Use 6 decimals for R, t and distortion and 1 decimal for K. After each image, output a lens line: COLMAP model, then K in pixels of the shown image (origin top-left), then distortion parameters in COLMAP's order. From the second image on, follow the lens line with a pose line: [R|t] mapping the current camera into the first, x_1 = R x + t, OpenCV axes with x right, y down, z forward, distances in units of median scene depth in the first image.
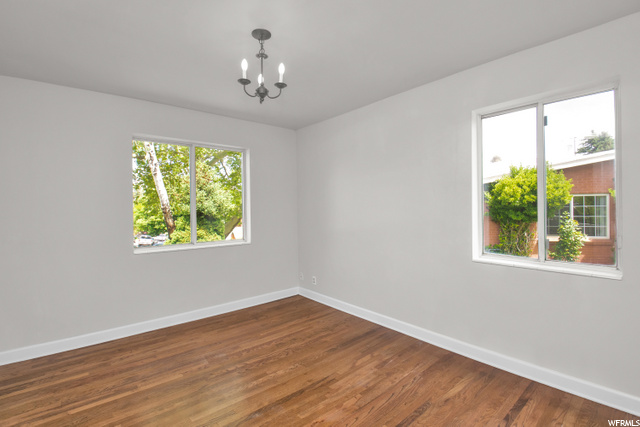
lens RADIAL K [[292.2, 0, 320.1], [0, 292.2, 208.5], [0, 0, 1]] dist [-0.011880, -0.001686]
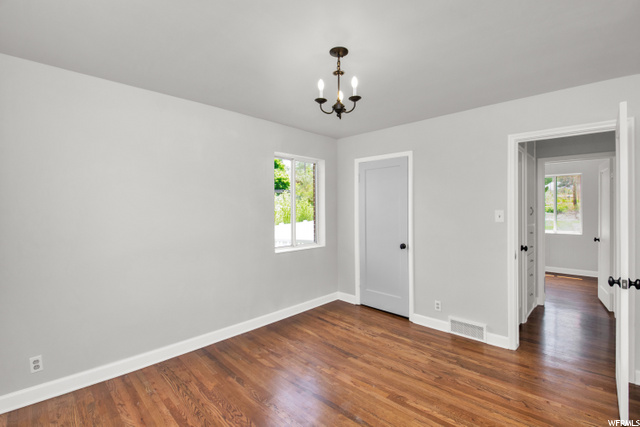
lens RADIAL K [[292.2, 0, 320.3], [0, 292.2, 211.5], [0, 0, 1]] dist [-0.011880, -0.001686]
pose [[-0.079249, -0.002143, 0.996853, -0.843733], [0.017877, 0.999834, 0.003571, -0.020802], [-0.996695, 0.018103, -0.079197, 0.818844]]
